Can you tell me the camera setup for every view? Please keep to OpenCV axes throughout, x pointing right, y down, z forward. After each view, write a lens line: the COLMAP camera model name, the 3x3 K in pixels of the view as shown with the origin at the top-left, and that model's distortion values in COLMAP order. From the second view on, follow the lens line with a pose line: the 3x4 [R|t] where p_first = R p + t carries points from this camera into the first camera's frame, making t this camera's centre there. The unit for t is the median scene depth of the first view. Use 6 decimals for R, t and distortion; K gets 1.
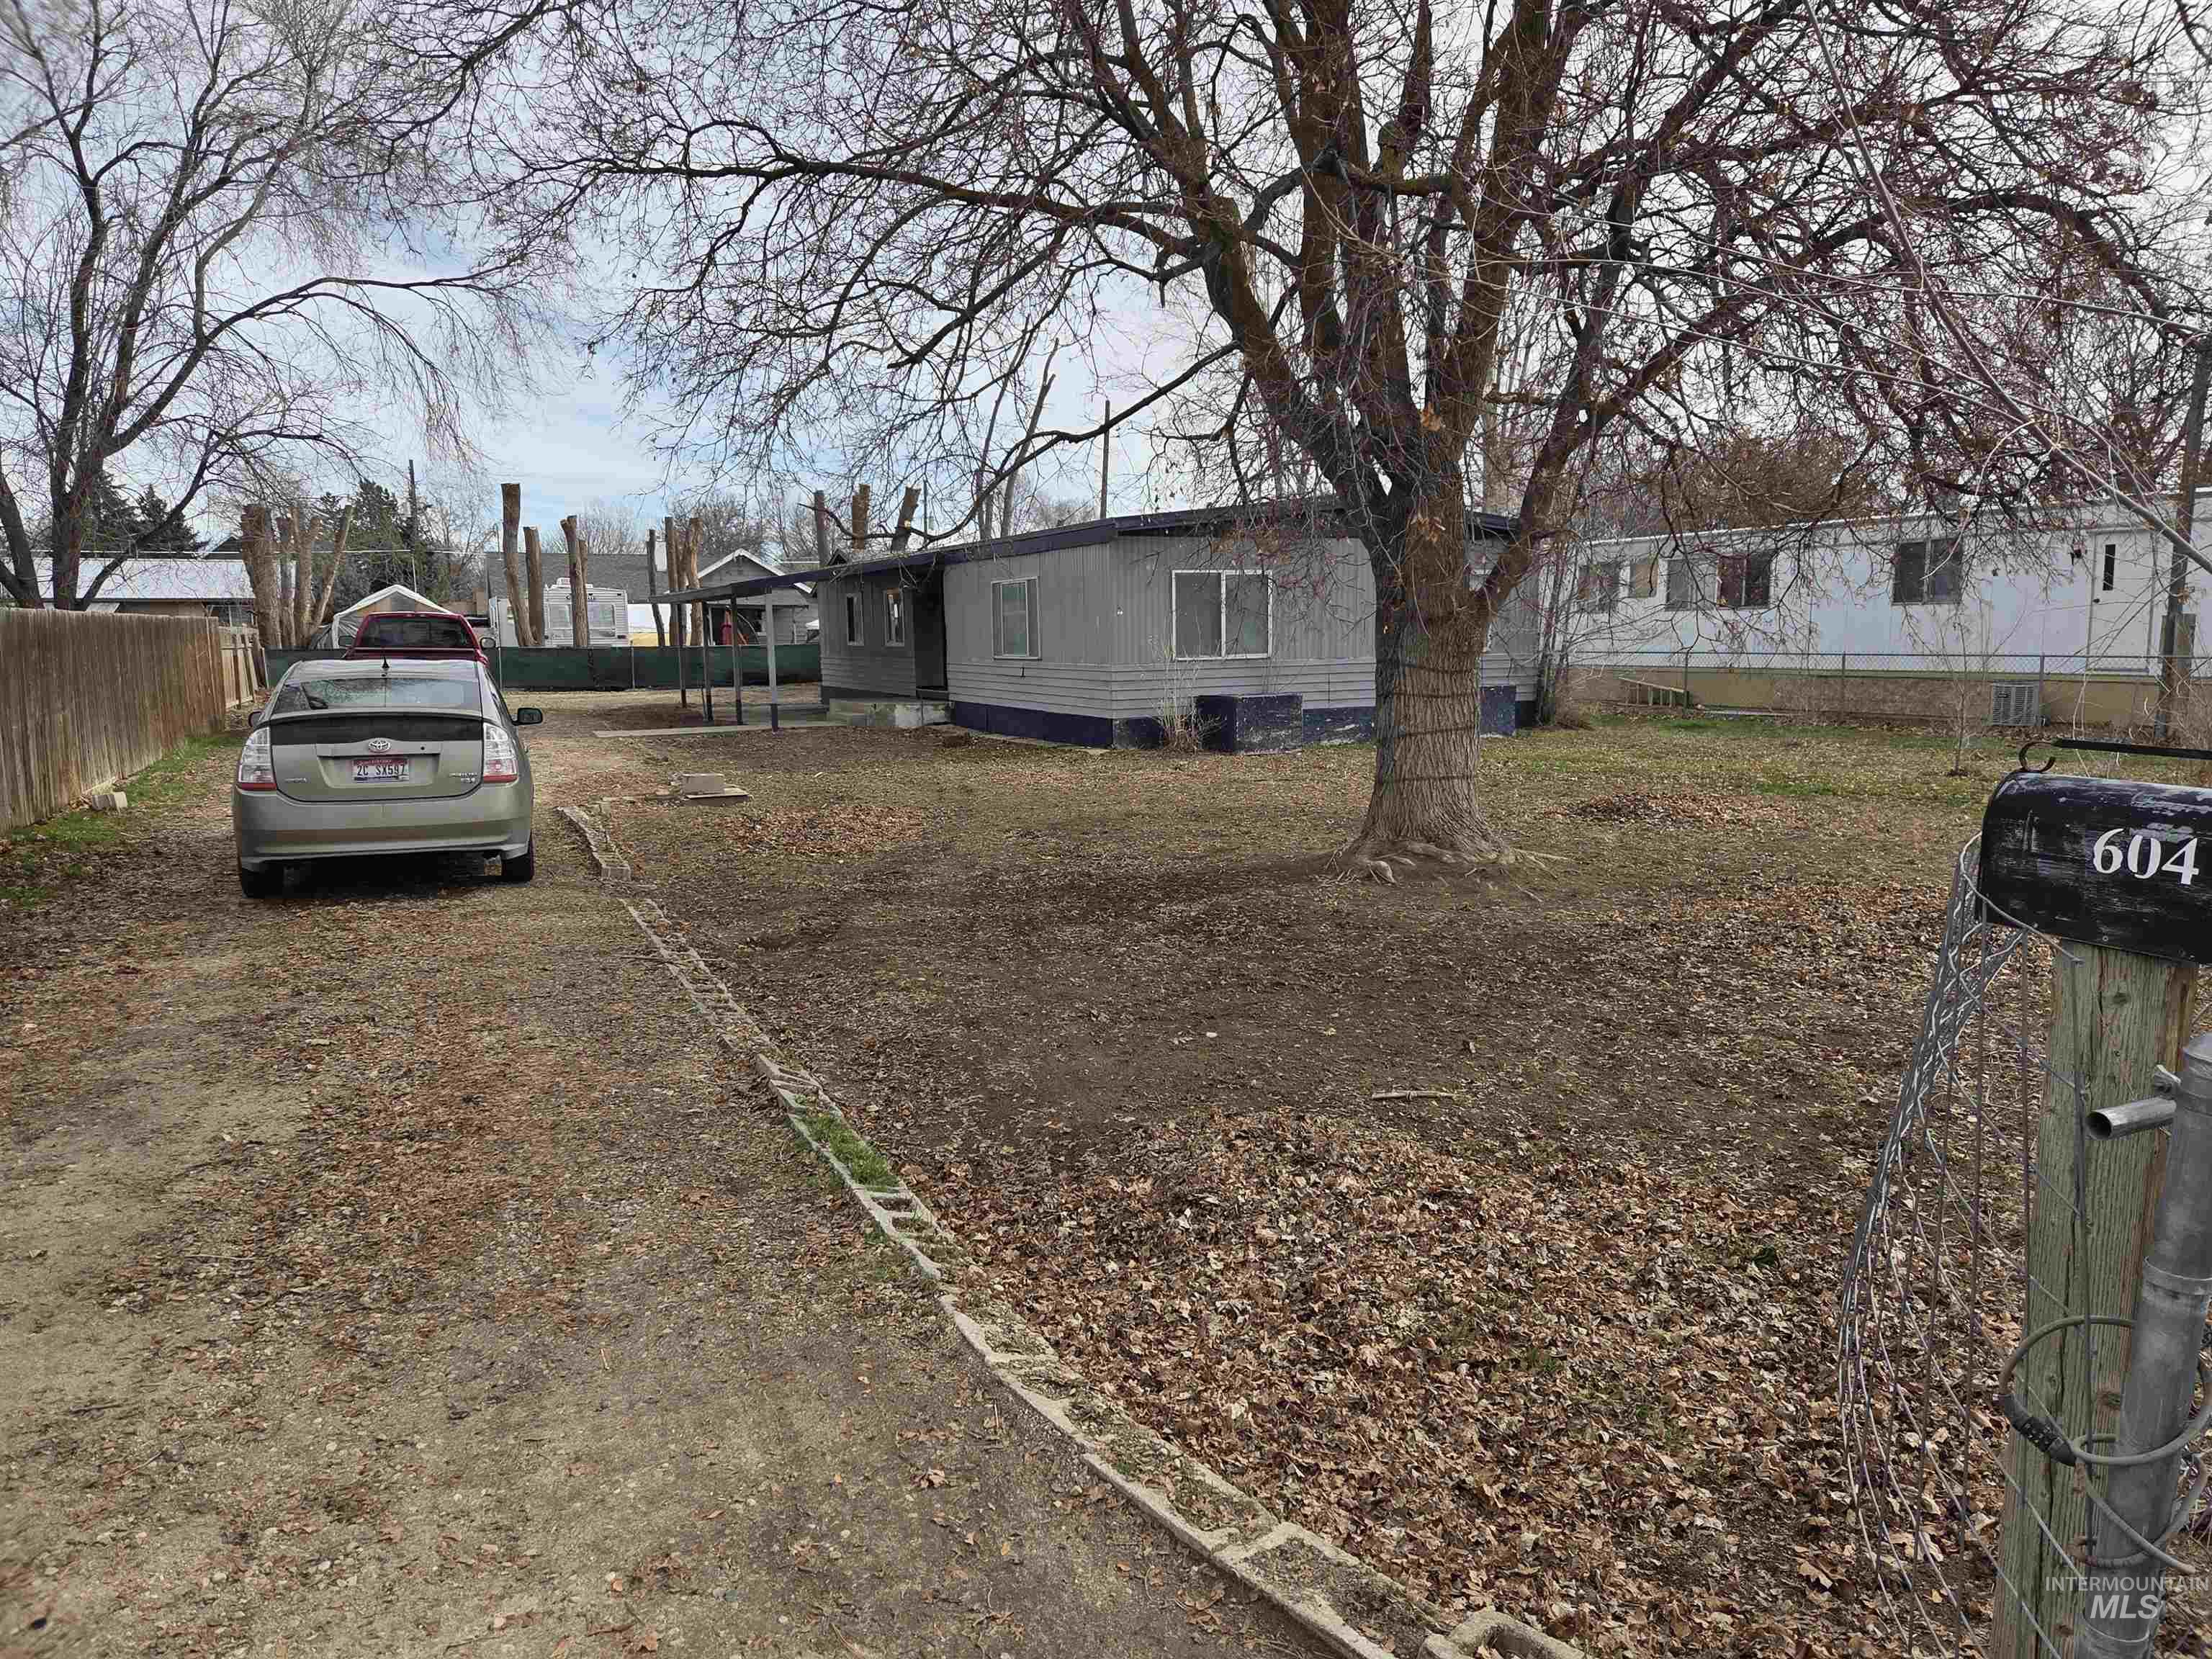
lens RADIAL K [[1486.9, 0, 1111.3], [0, 1486.9, 827.6], [0, 0, 1]] dist [0.086133, -0.075217]
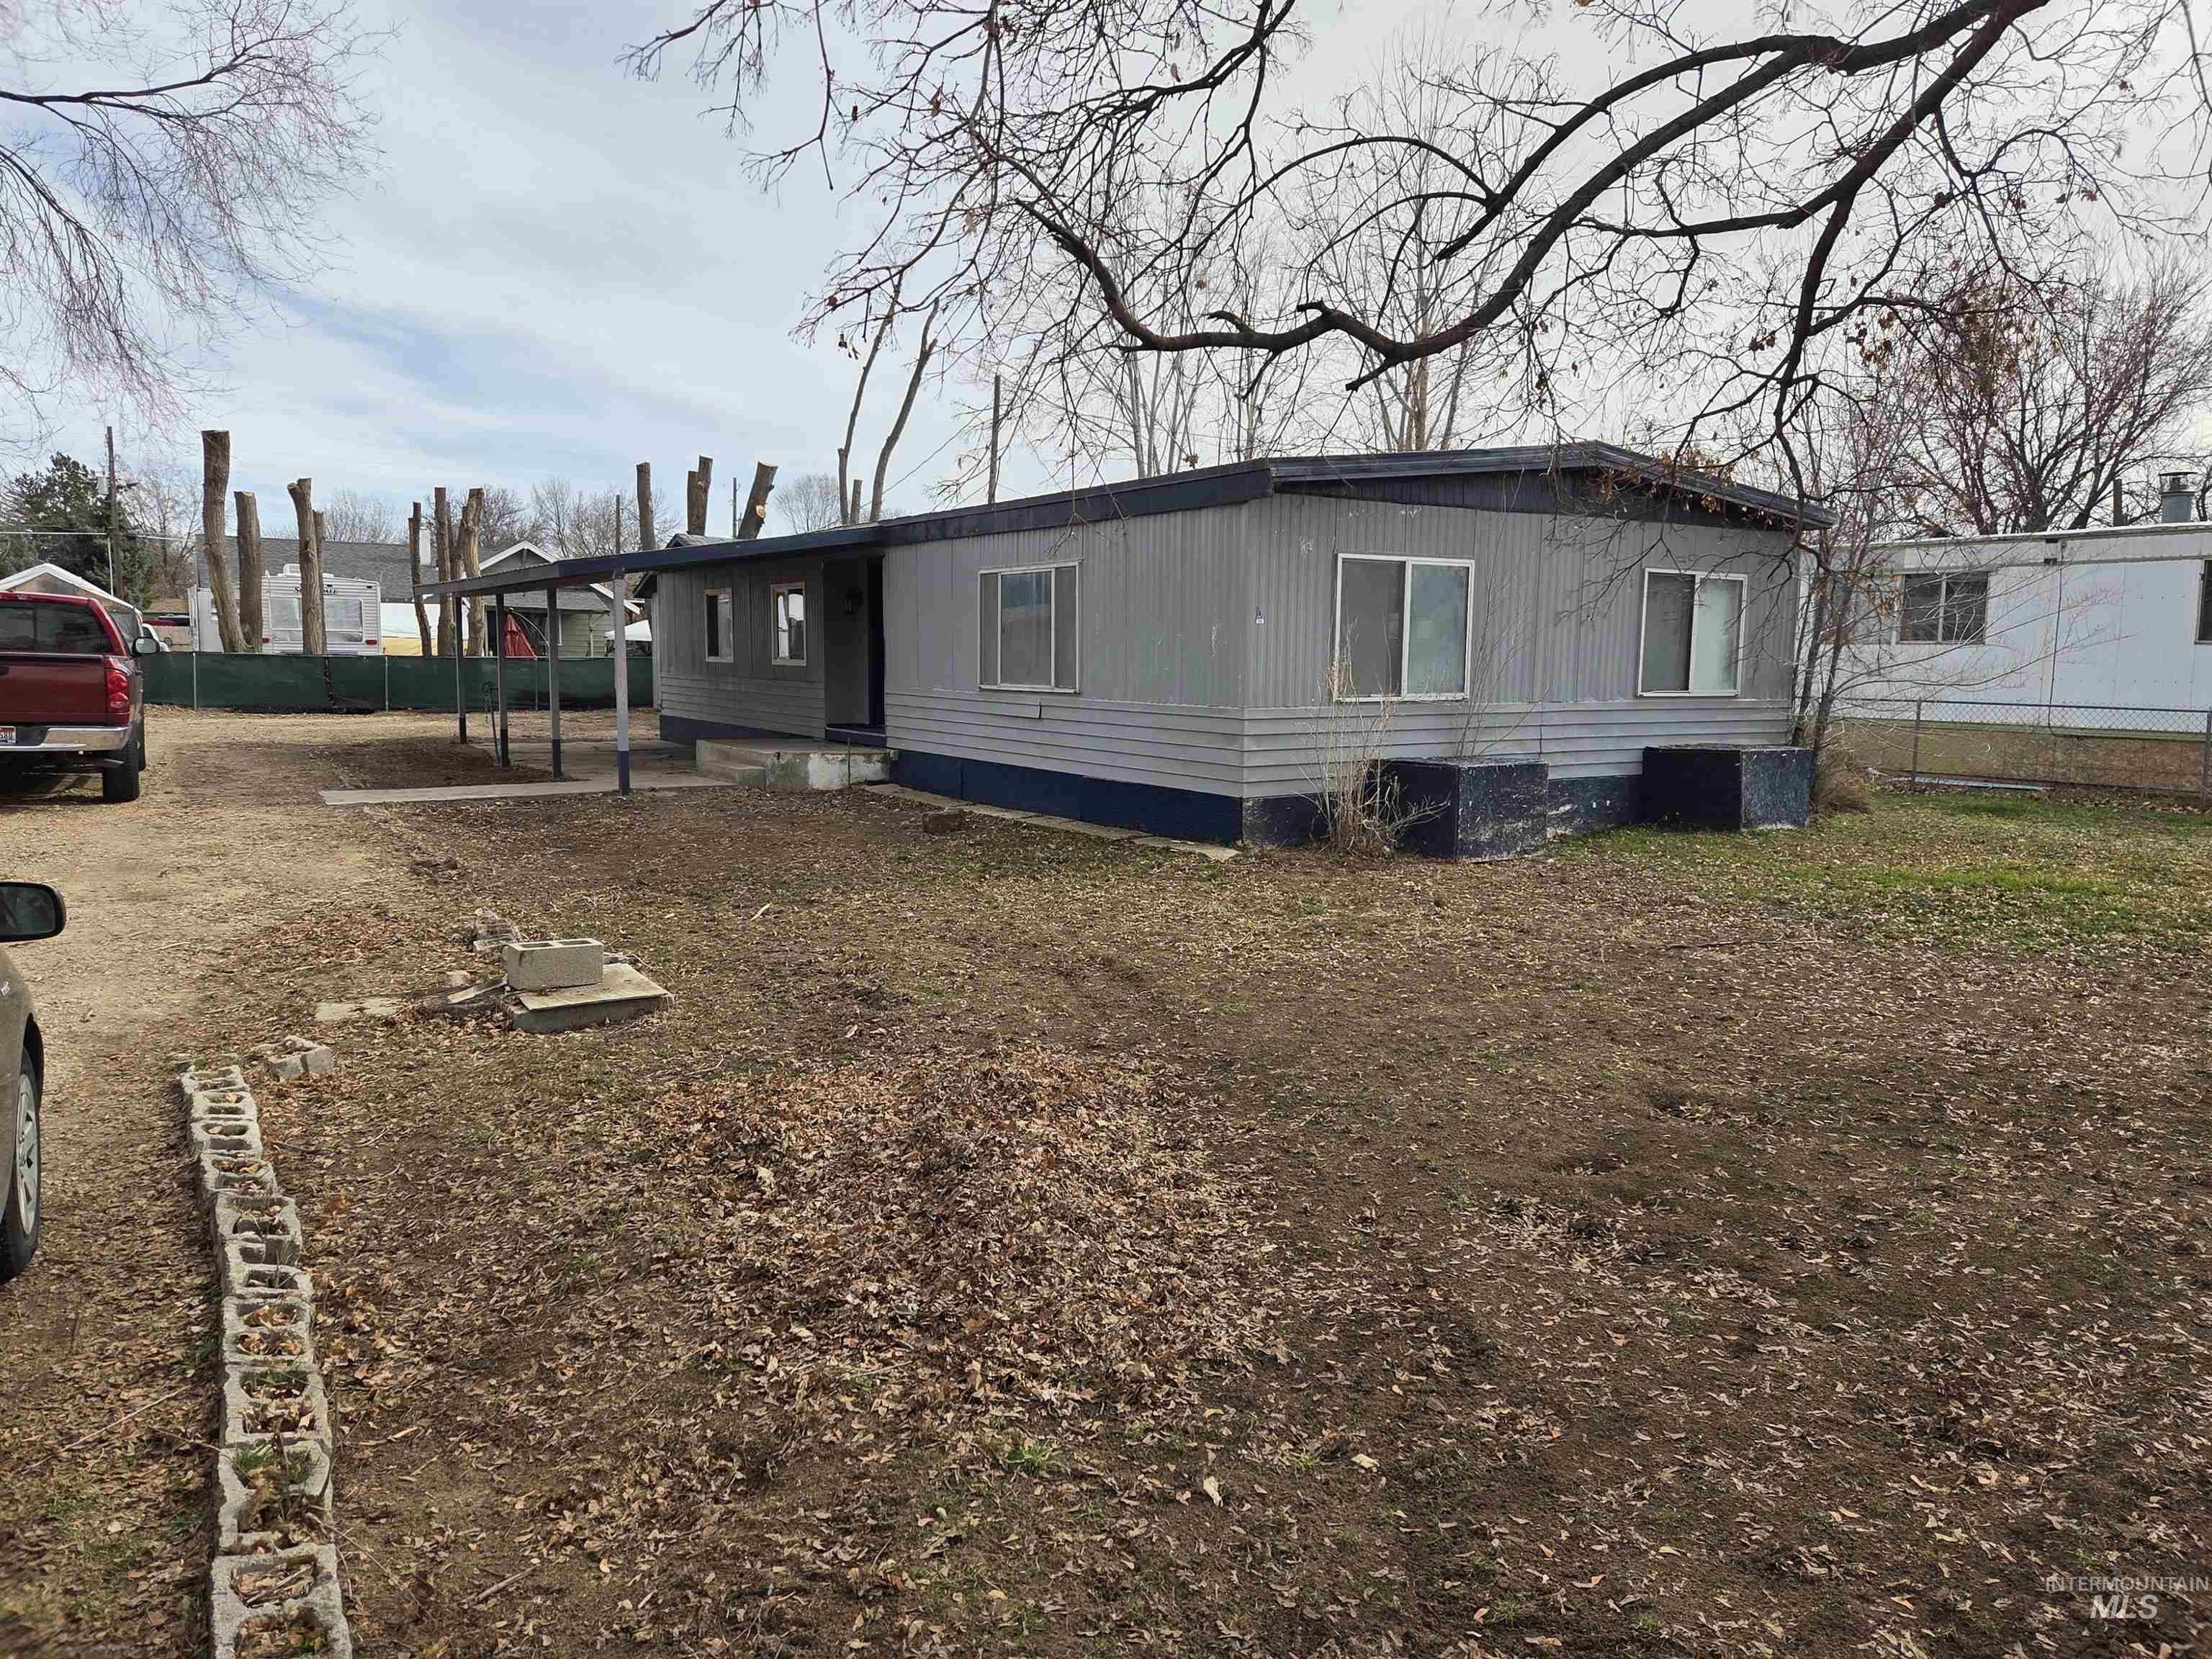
lens RADIAL K [[1494.6, 0, 1103.9], [0, 1494.6, 798.9], [0, 0, 1]] dist [0.089600, -0.078974]
pose [[0.990756, 0.010179, 0.135276, -0.095750], [-0.005649, 0.999412, -0.033825, -0.036914], [-0.135541, 0.032748, 0.990230, 0.293128]]
